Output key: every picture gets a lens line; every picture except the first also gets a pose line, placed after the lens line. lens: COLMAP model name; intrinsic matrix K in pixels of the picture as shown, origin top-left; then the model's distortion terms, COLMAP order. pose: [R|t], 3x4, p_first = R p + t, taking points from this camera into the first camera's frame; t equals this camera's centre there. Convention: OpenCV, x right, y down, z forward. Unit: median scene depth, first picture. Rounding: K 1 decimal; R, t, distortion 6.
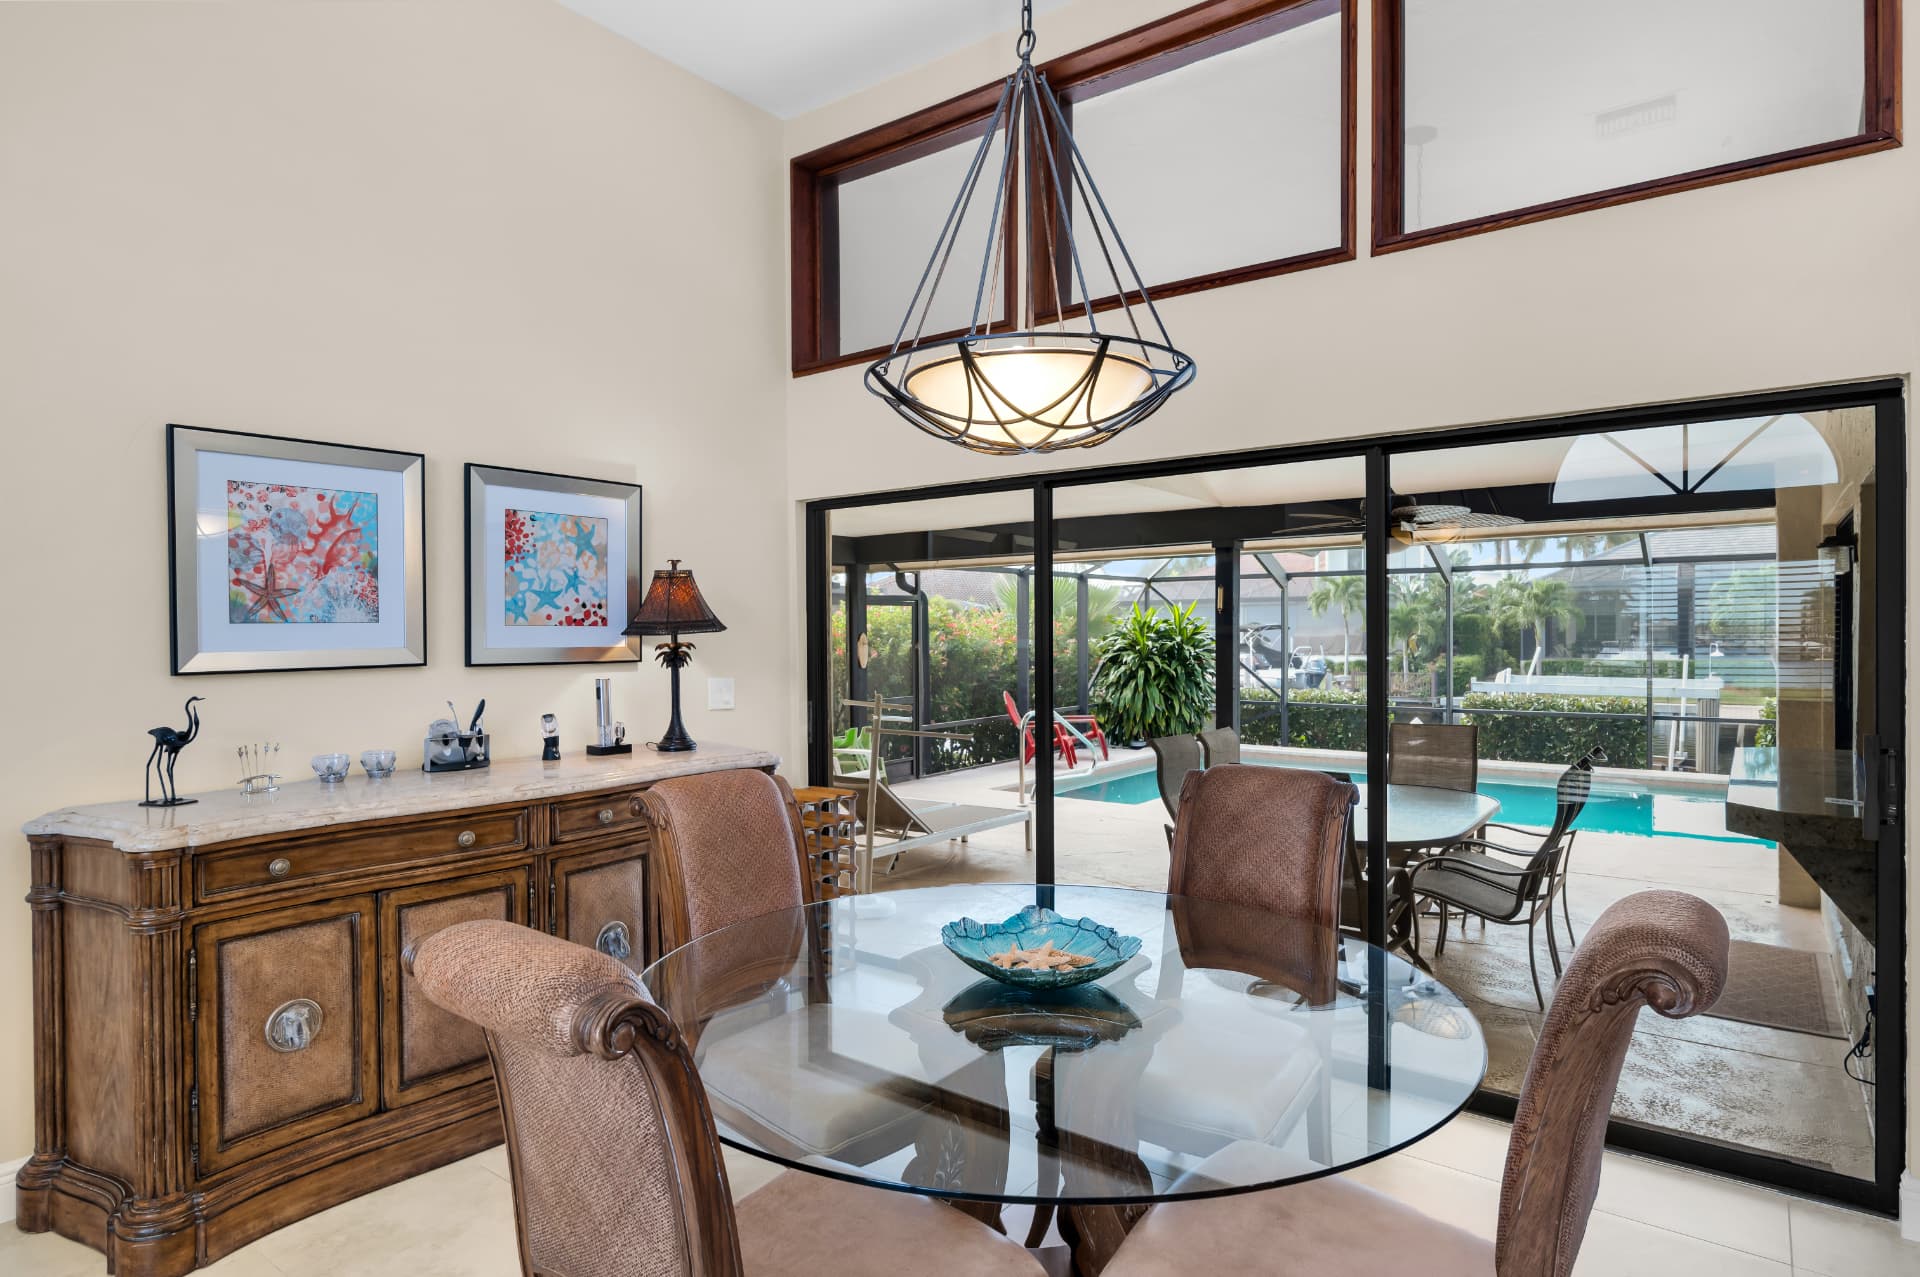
lens RADIAL K [[1052.1, 0, 960.3], [0, 1052.1, 634.9], [0, 0, 1]] dist [-0.001999, -0.000975]
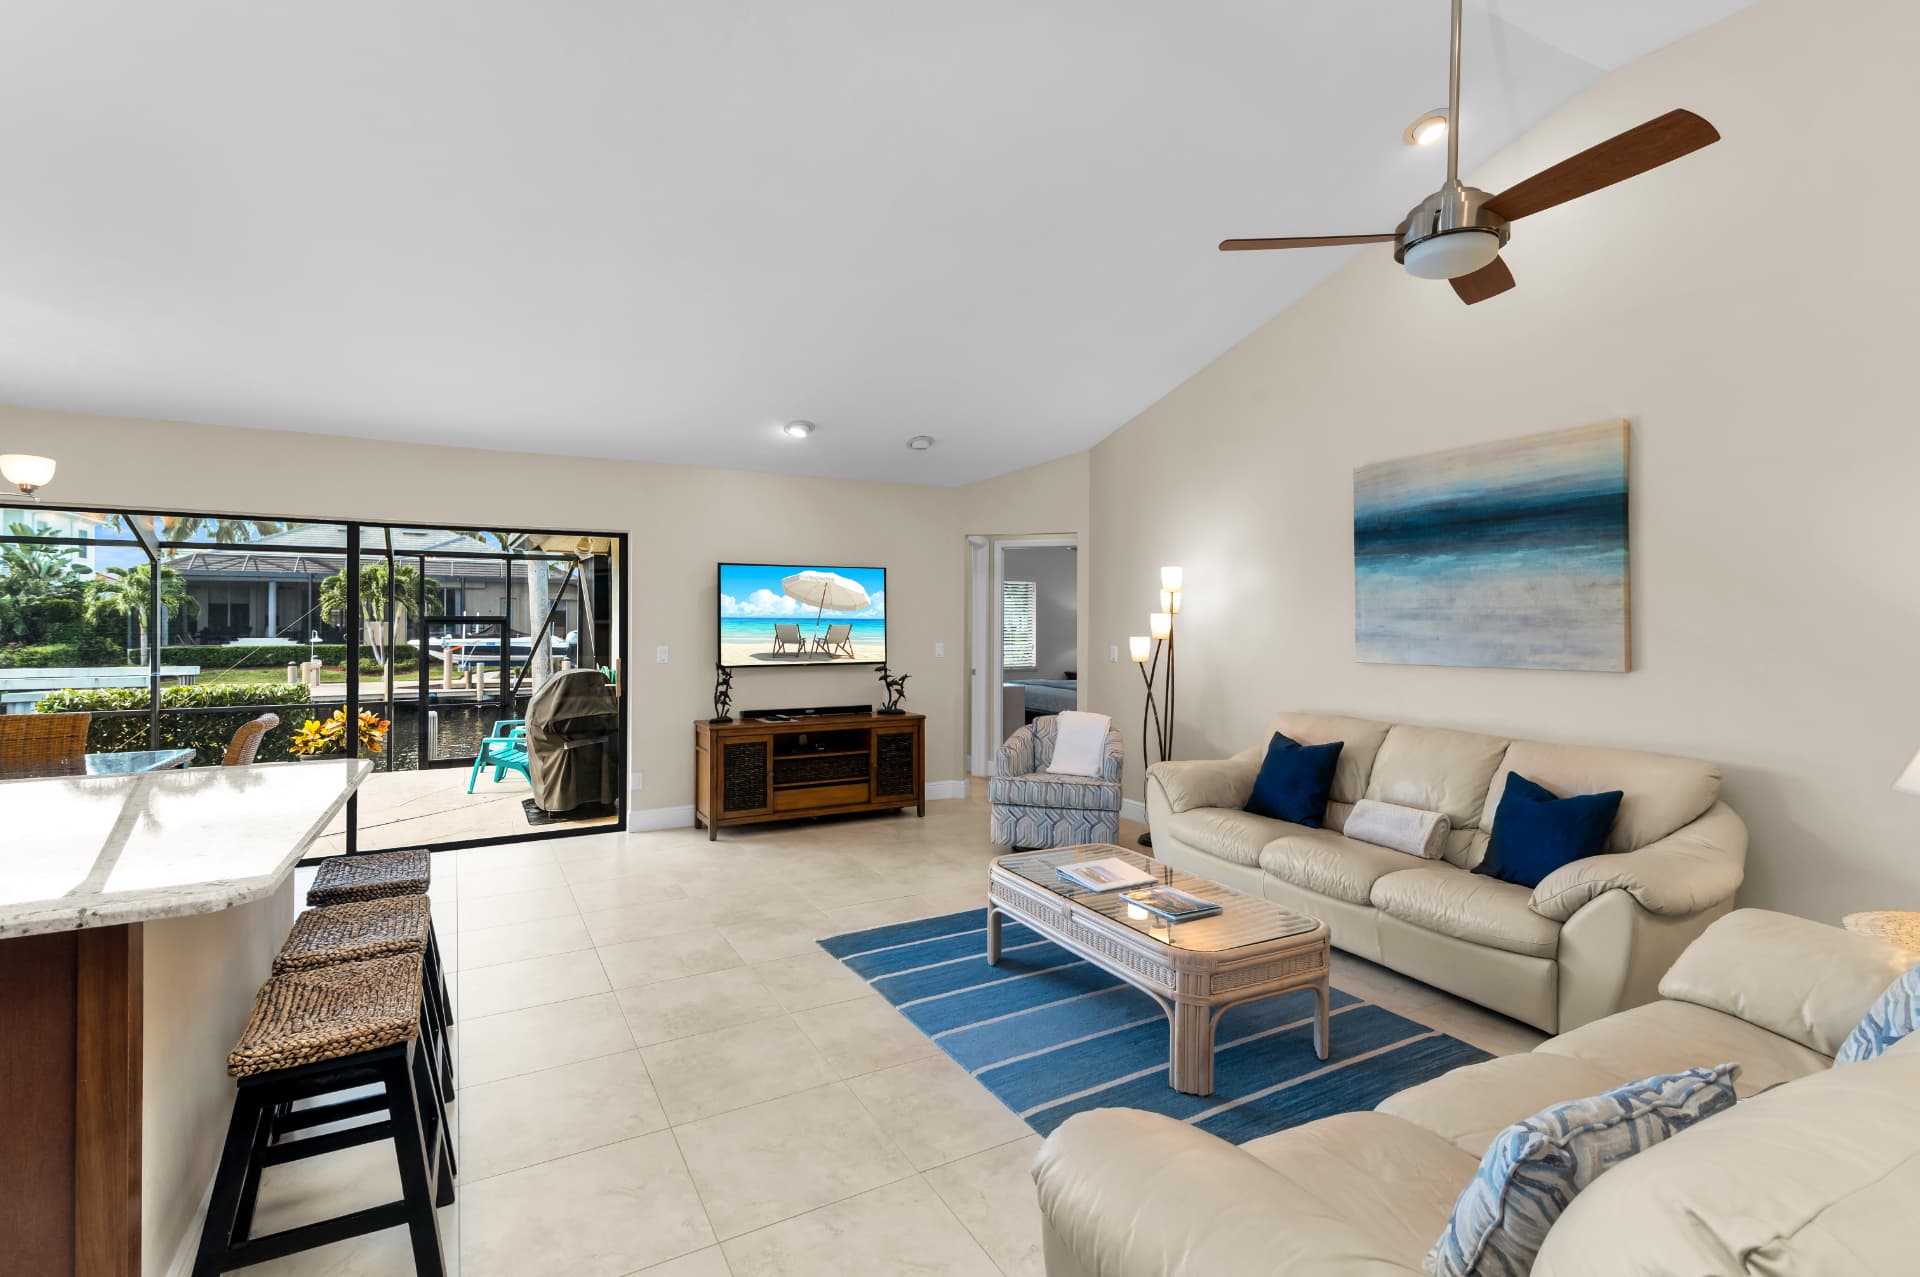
lens RADIAL K [[881.7, 0, 946.3], [0, 881.7, 627.8], [0, 0, 1]] dist [0.014556, -0.002028]
pose [[0.395532, -0.000410, 0.918452, 0.197813], [-0.004751, 0.999986, 0.002492, -0.001062], [-0.918440, -0.005349, 0.395525, -0.035377]]
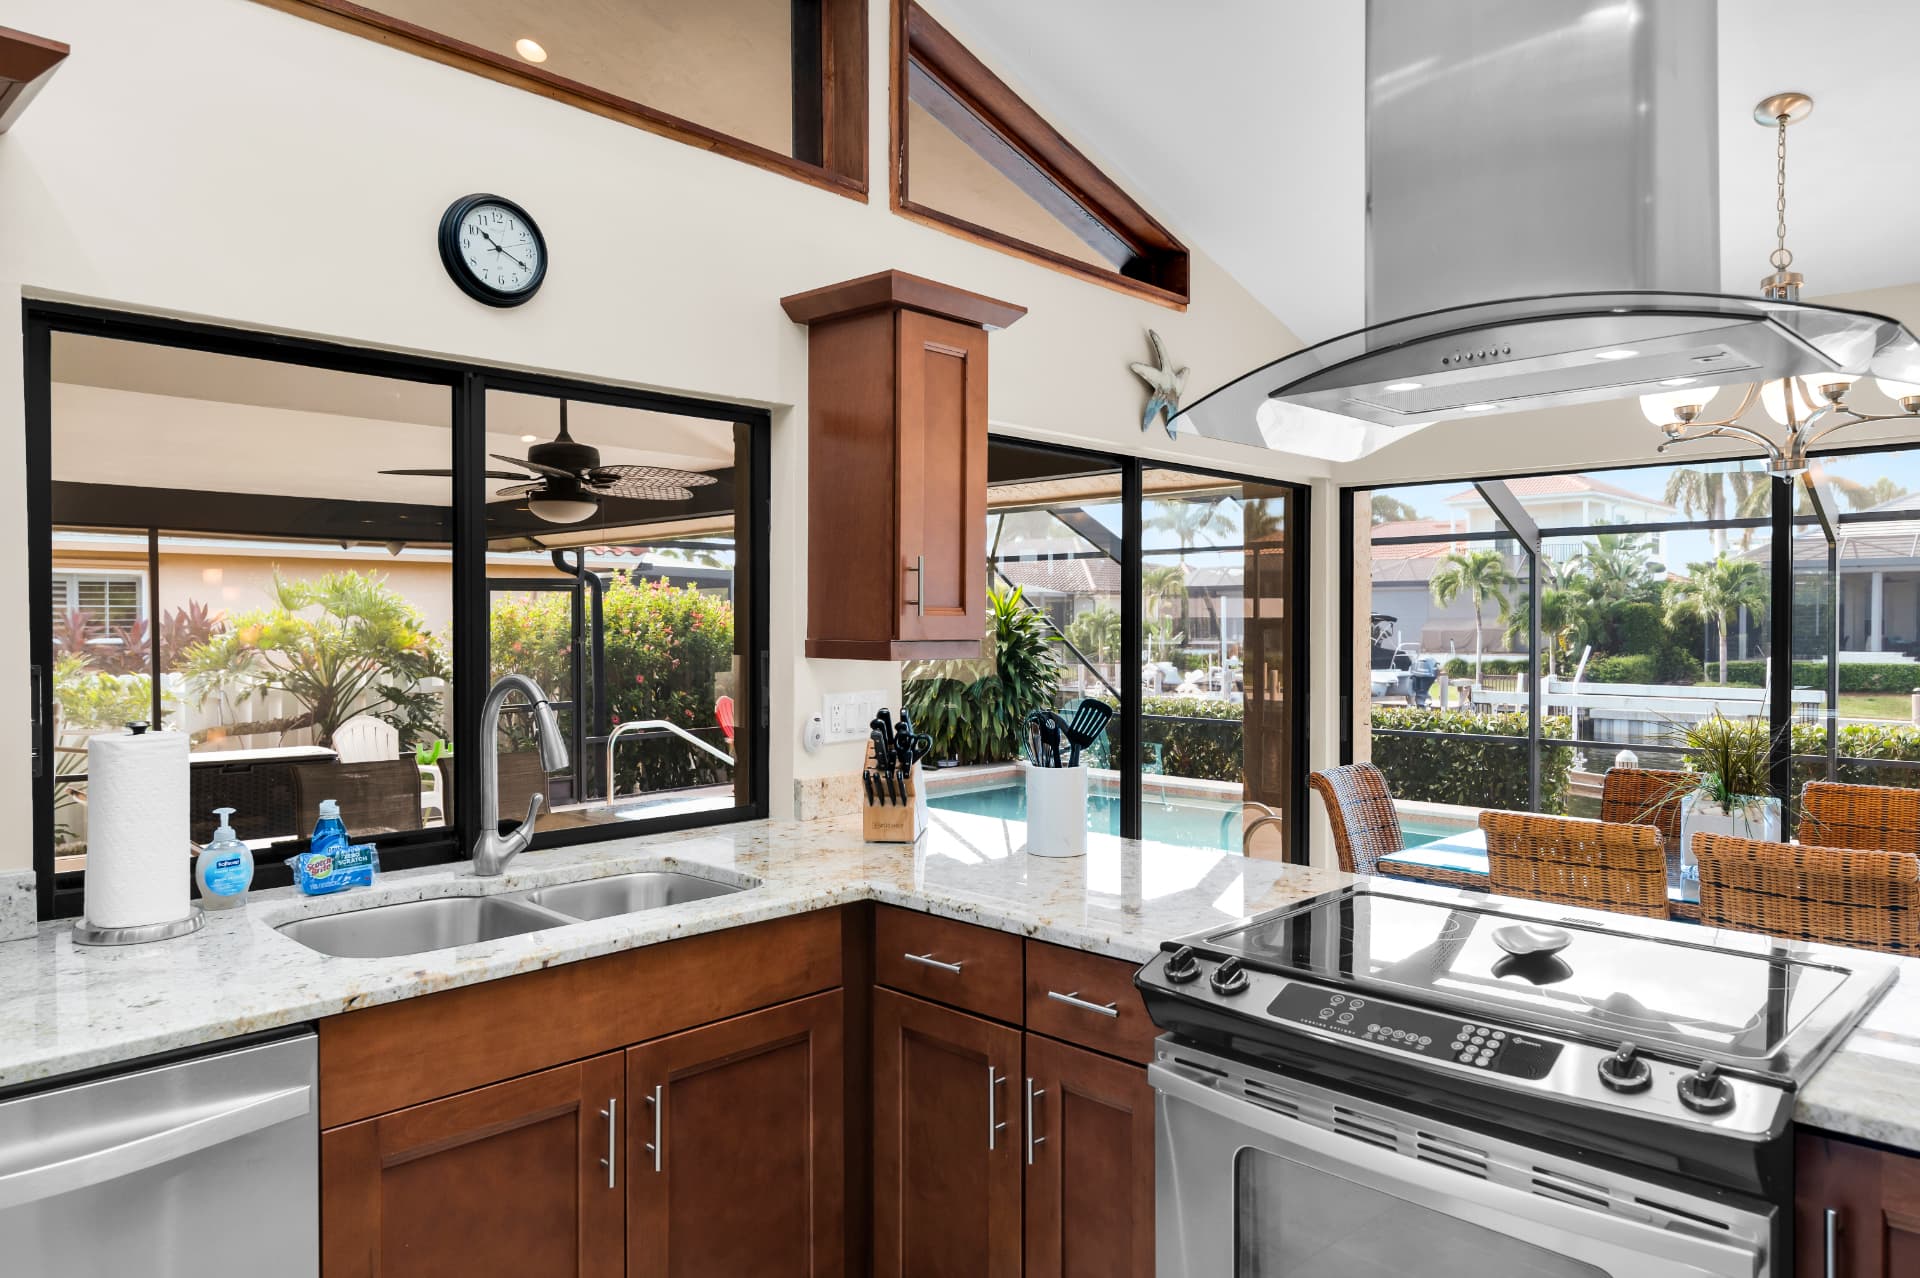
lens RADIAL K [[1241.5, 0, 954.2], [0, 1241.5, 634.6], [0, 0, 1]] dist [0.005583, -0.002980]
pose [[0.994079, 0.005478, -0.108517, 0.194206], [-0.004700, 0.999961, 0.007429, -0.001377], [0.108554, -0.006875, 0.994067, 0.043454]]
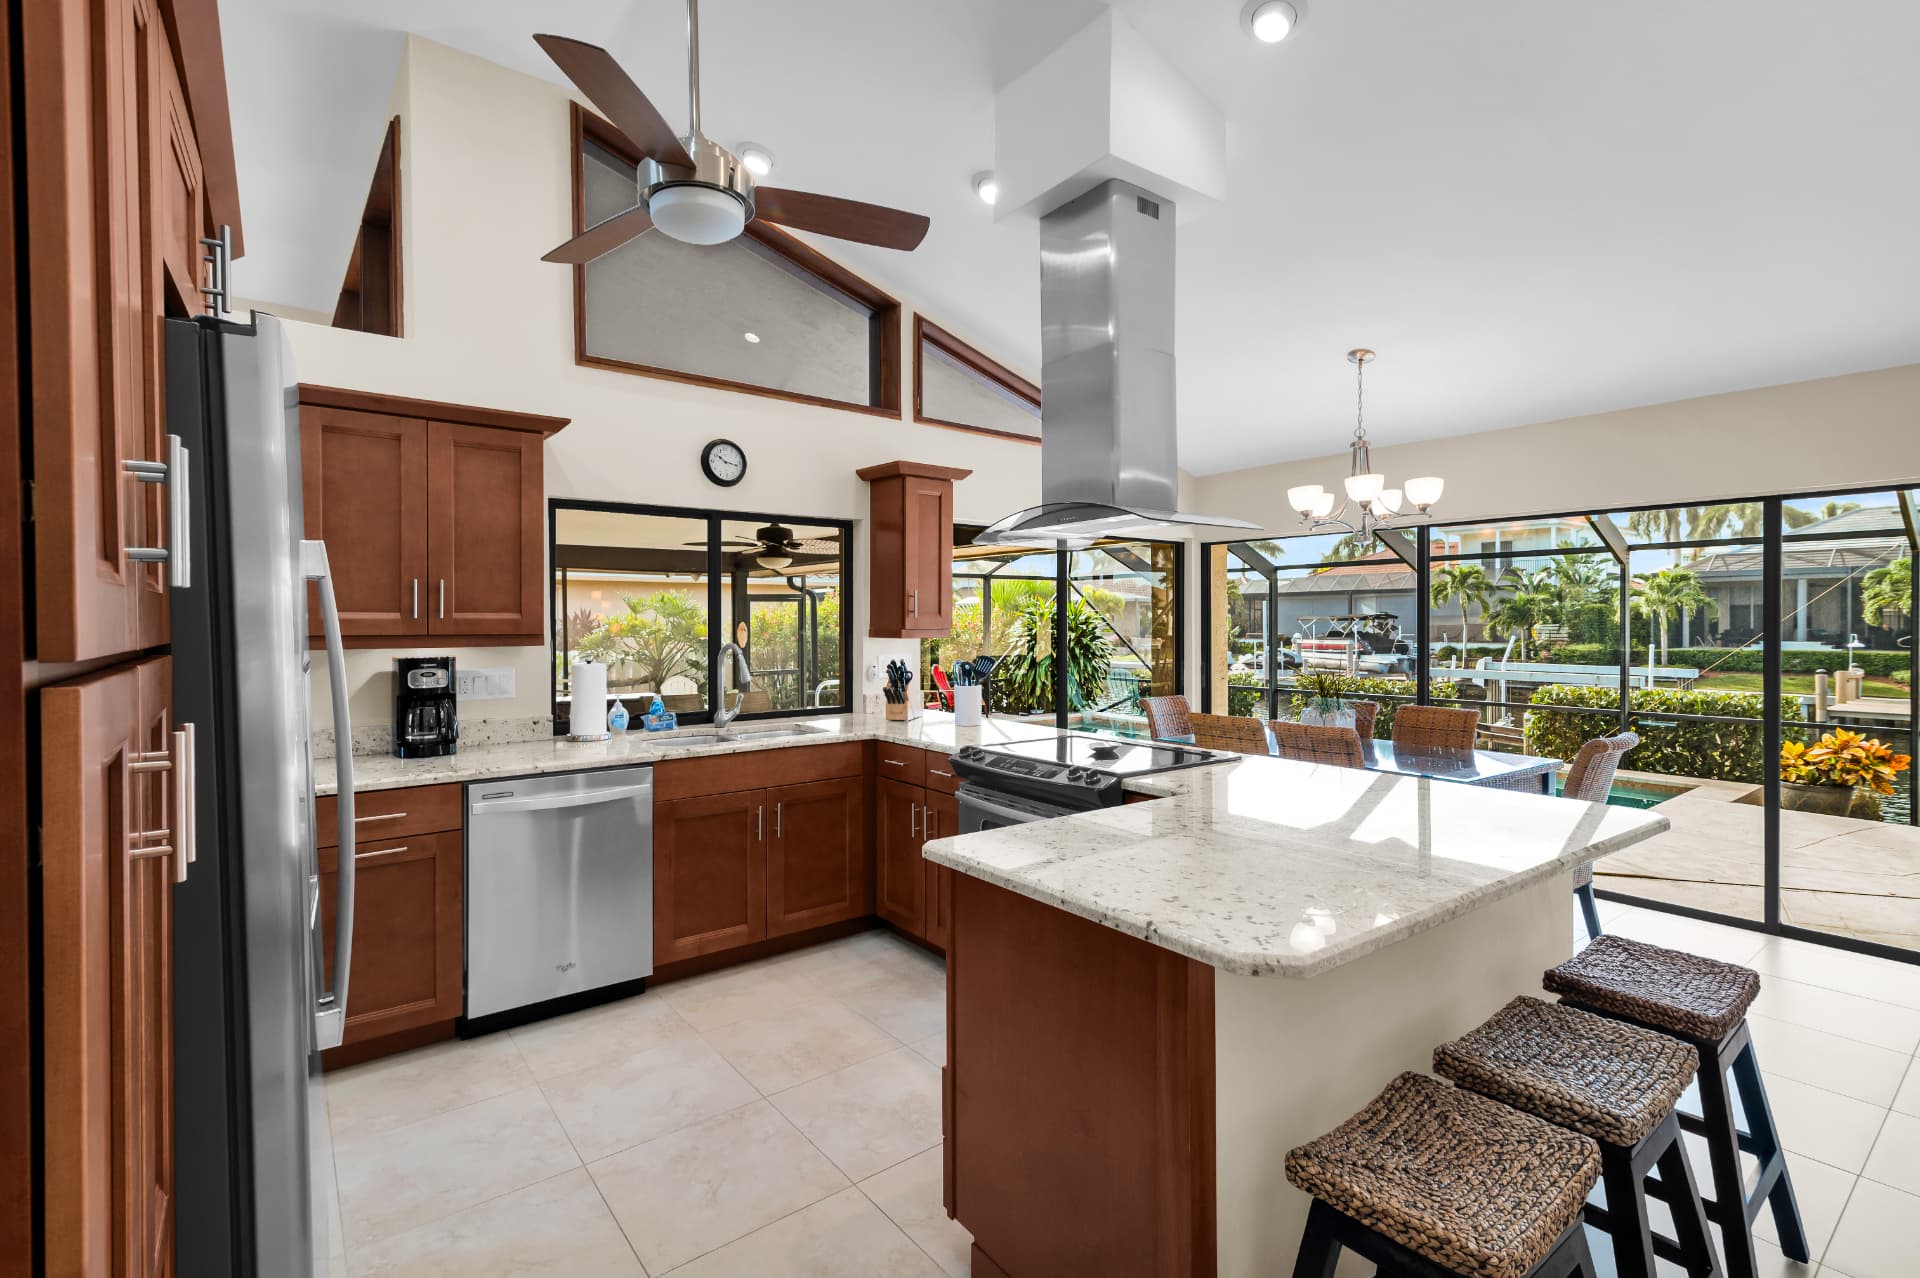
lens RADIAL K [[881.7, 0, 954.1], [0, 881.7, 623.0], [0, 0, 1]] dist [0.014556, -0.002028]
pose [[0.968283, 0.003168, -0.249836, 0.233882], [-0.002856, 0.999995, 0.001611, -0.001505], [0.249839, -0.000847, 0.968287, -0.017151]]
